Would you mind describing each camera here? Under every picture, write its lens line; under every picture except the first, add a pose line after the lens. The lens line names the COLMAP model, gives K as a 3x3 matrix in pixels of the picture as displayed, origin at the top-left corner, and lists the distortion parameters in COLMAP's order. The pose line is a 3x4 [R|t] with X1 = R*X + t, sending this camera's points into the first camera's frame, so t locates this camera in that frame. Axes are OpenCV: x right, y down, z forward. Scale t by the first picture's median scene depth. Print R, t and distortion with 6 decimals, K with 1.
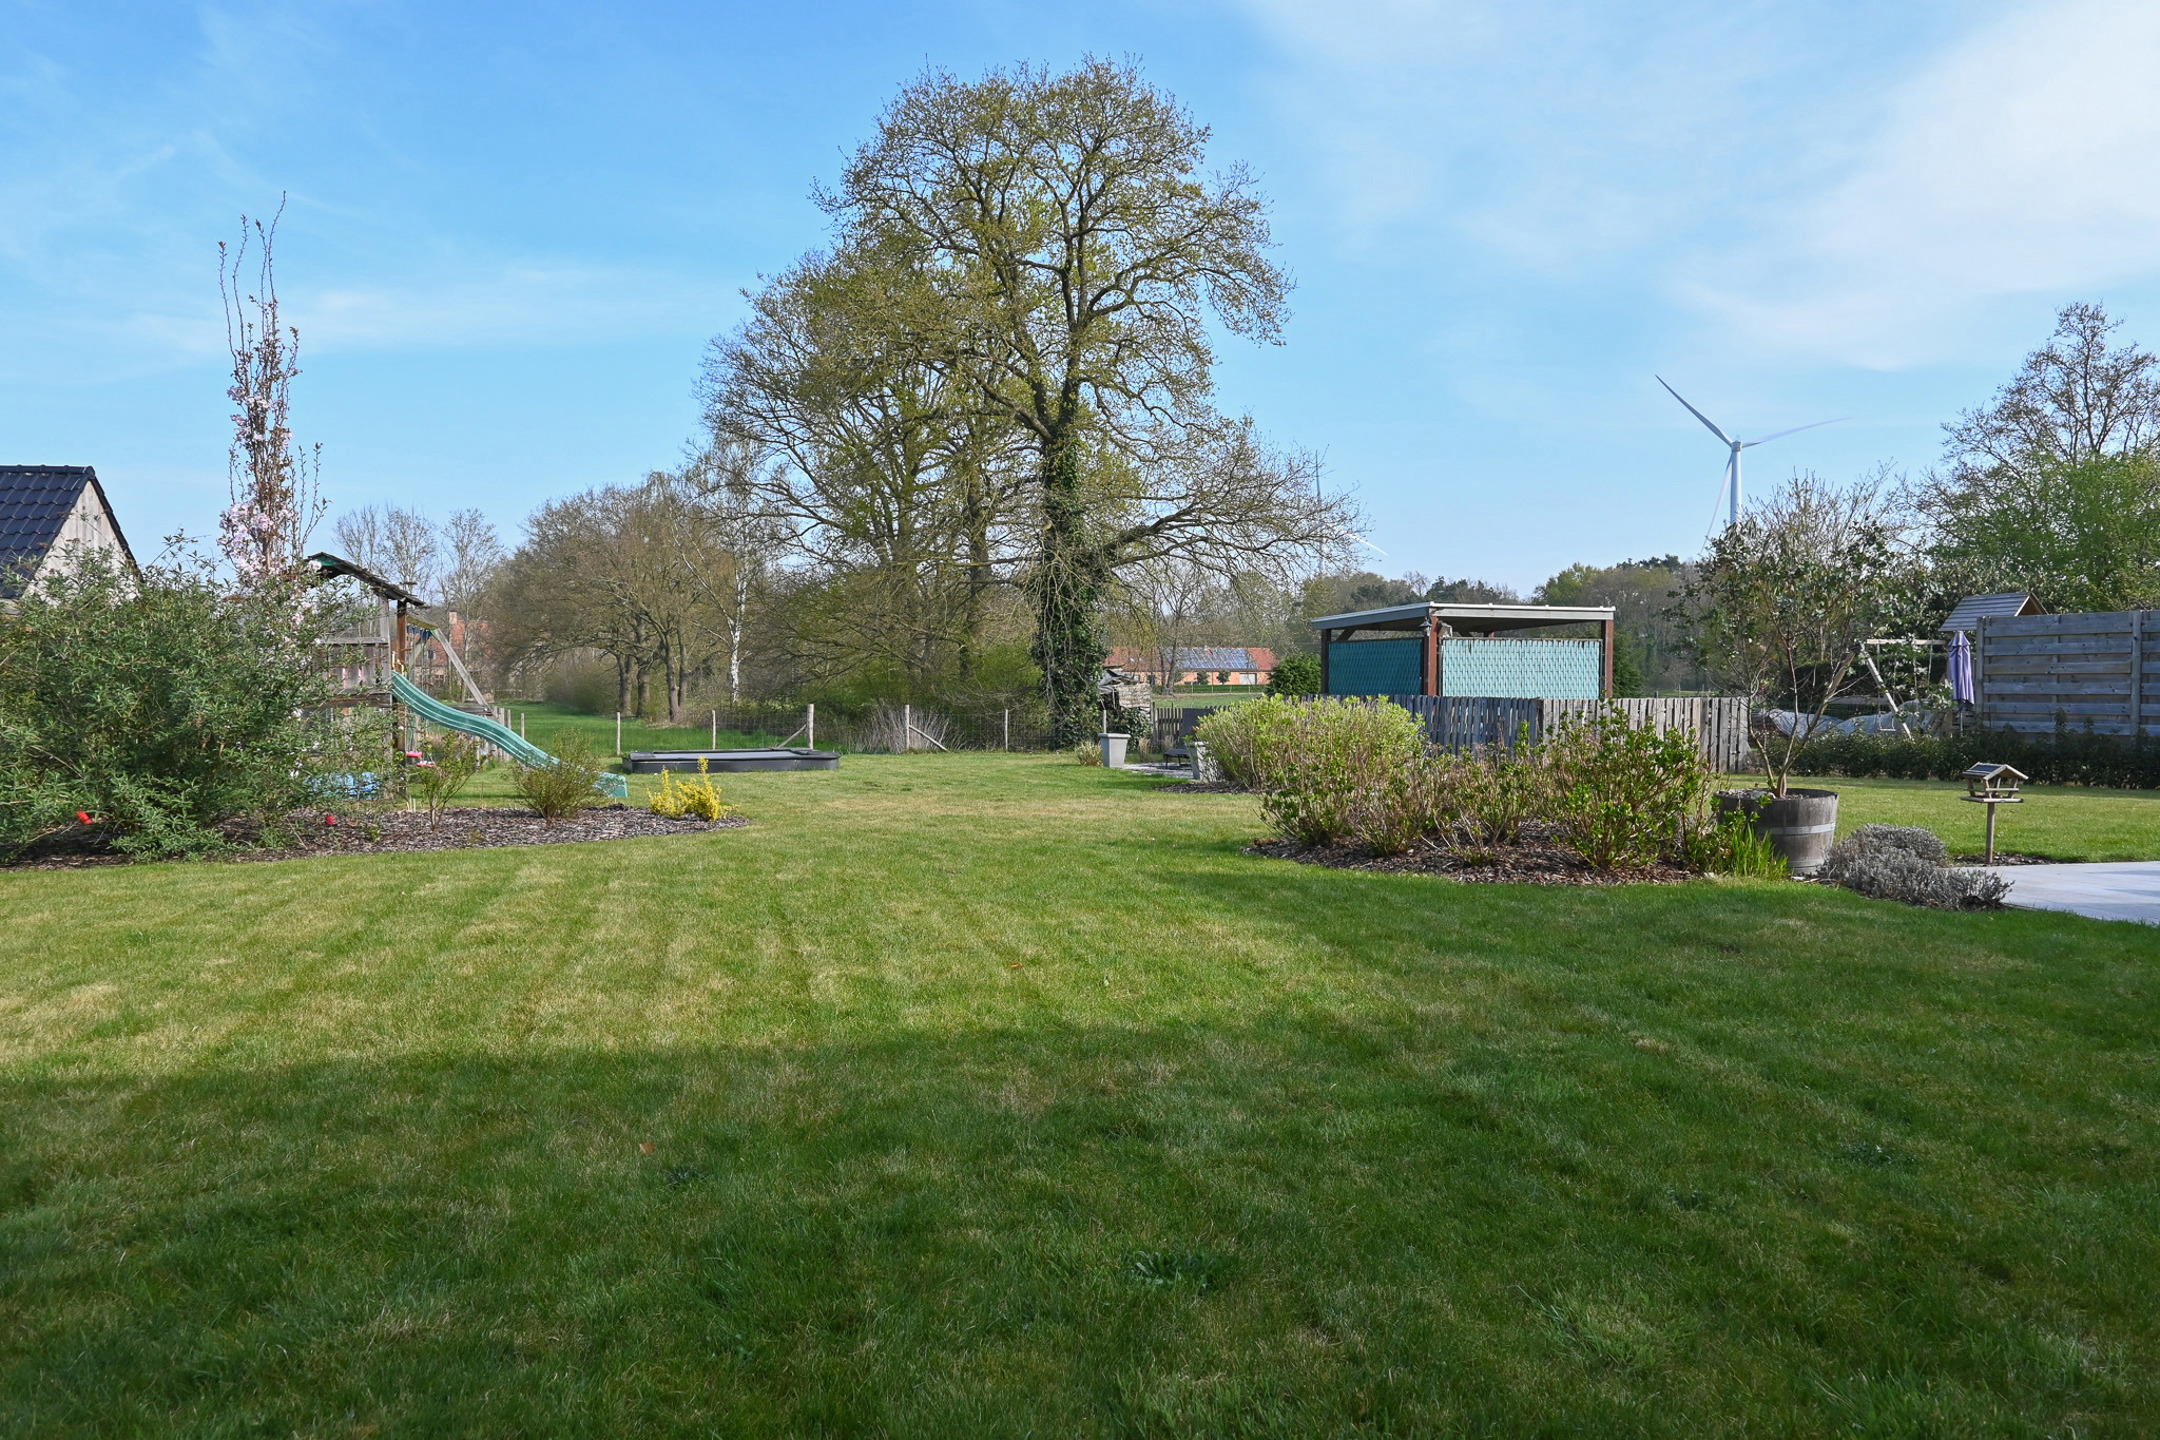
lens RADIAL K [[1471.1, 0, 1106.6], [0, 1471.1, 721.2], [0, 0, 1]] dist [0.000052, -0.002892]
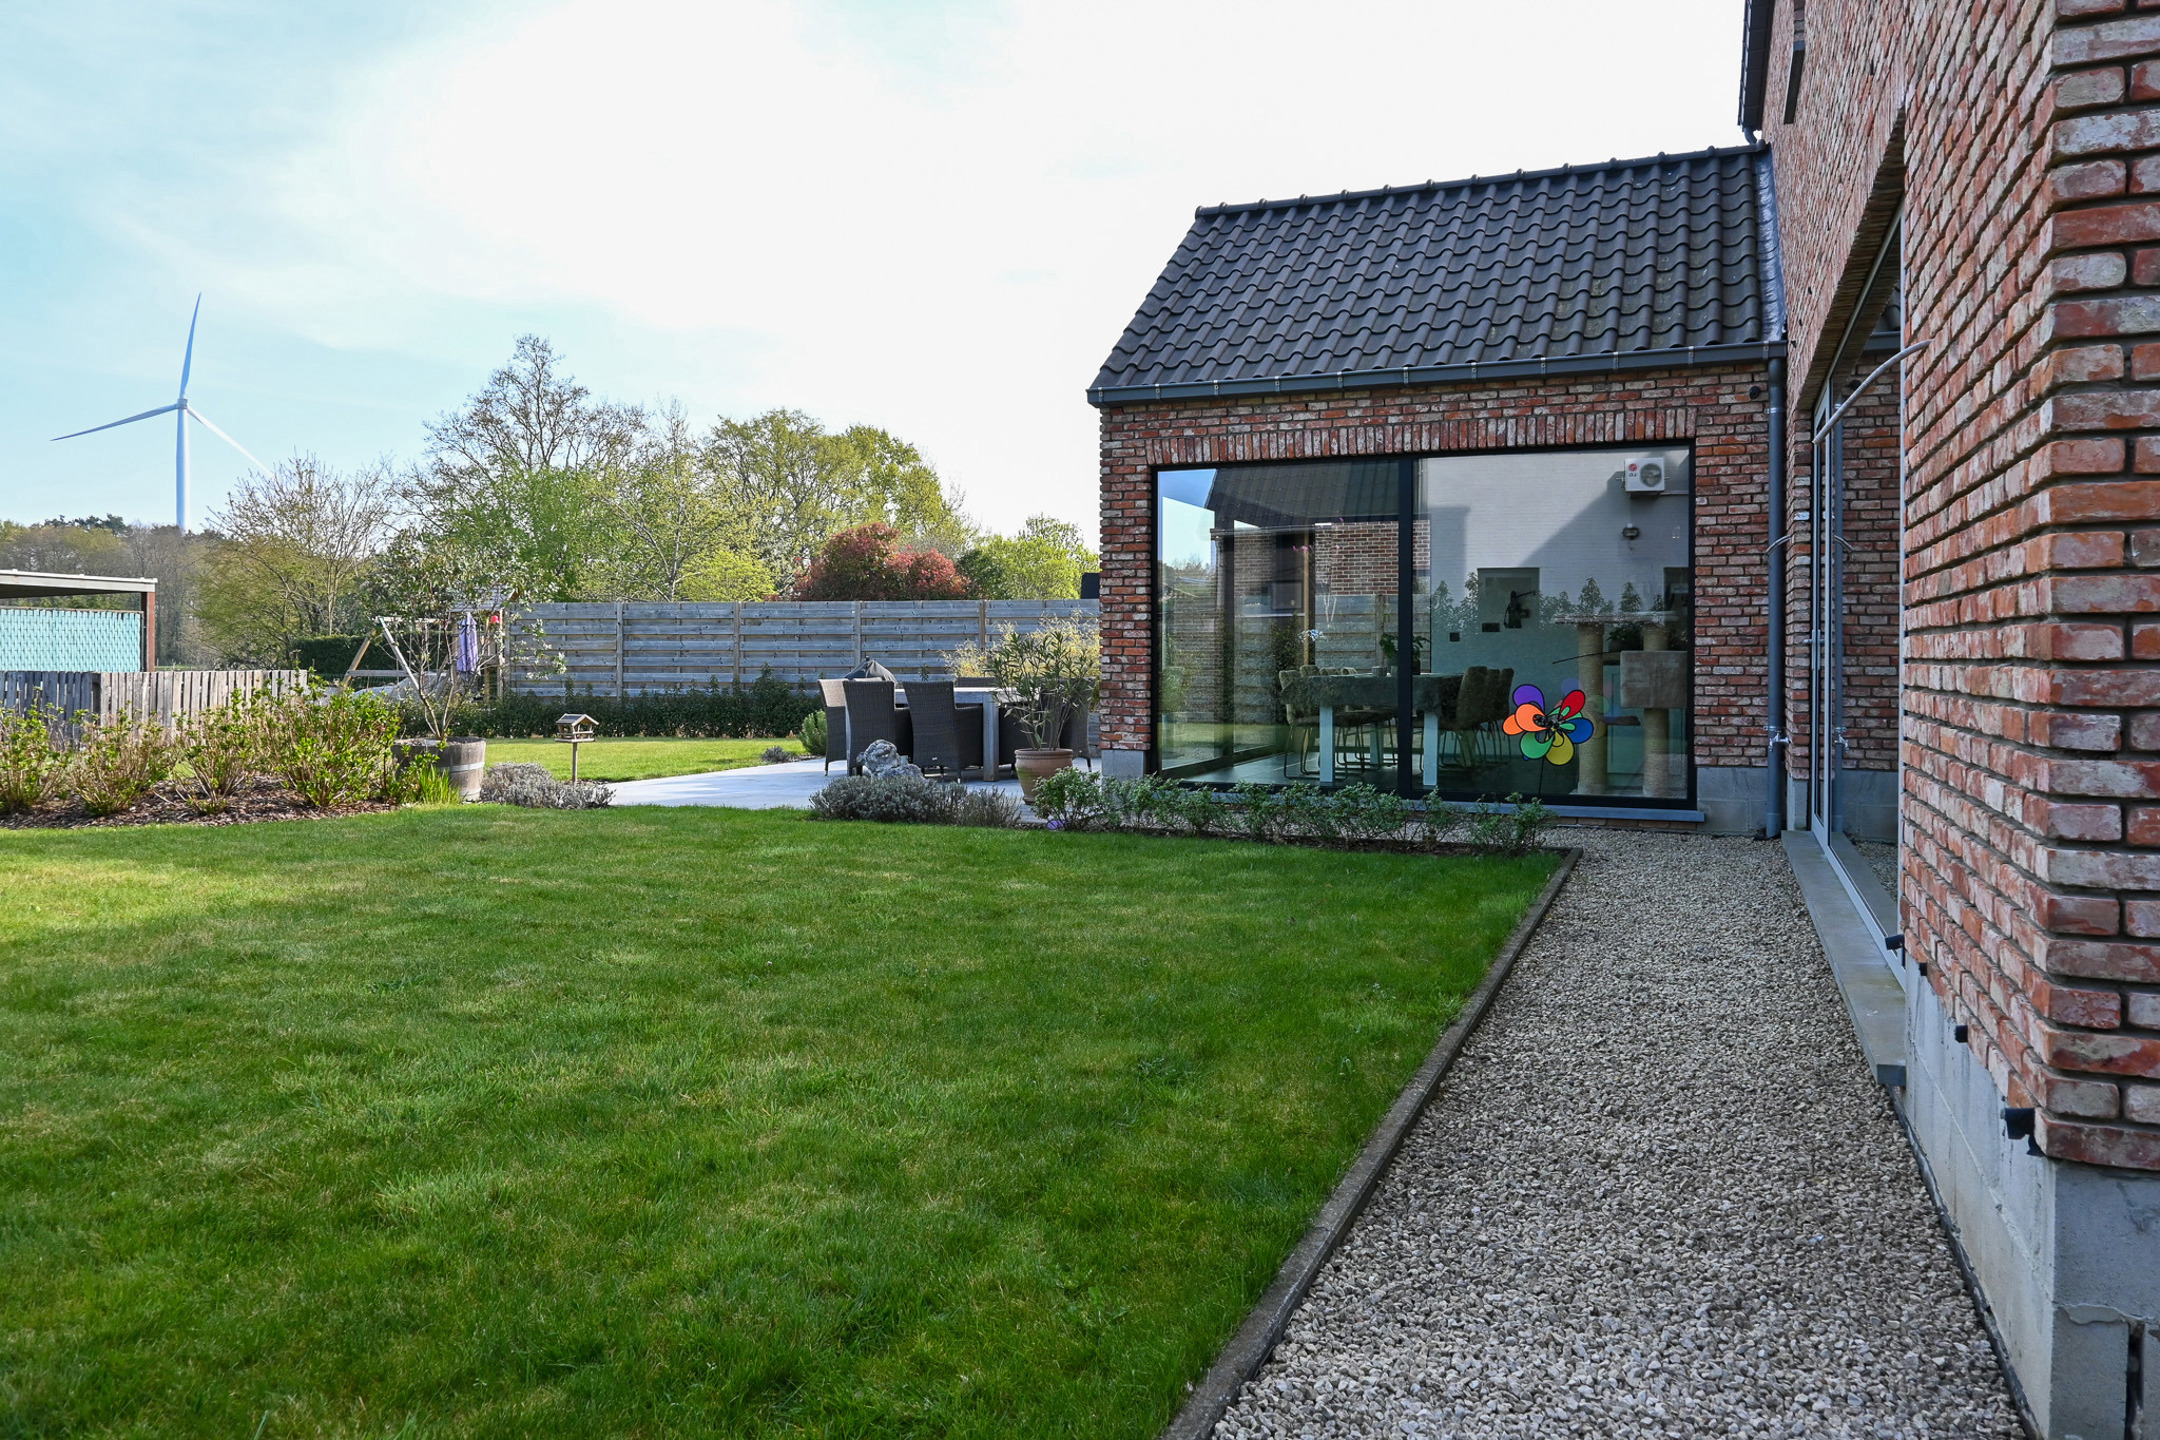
lens RADIAL K [[1497.8, 0, 1111.1], [0, 1497.8, 699.5], [0, 0, 1]] dist [0.000914, -0.002260]
pose [[0.563726, -0.021319, 0.825687, -0.082813], [0.019311, 0.999734, 0.012628, 0.001877], [-0.825736, 0.008826, 0.563988, -0.064435]]
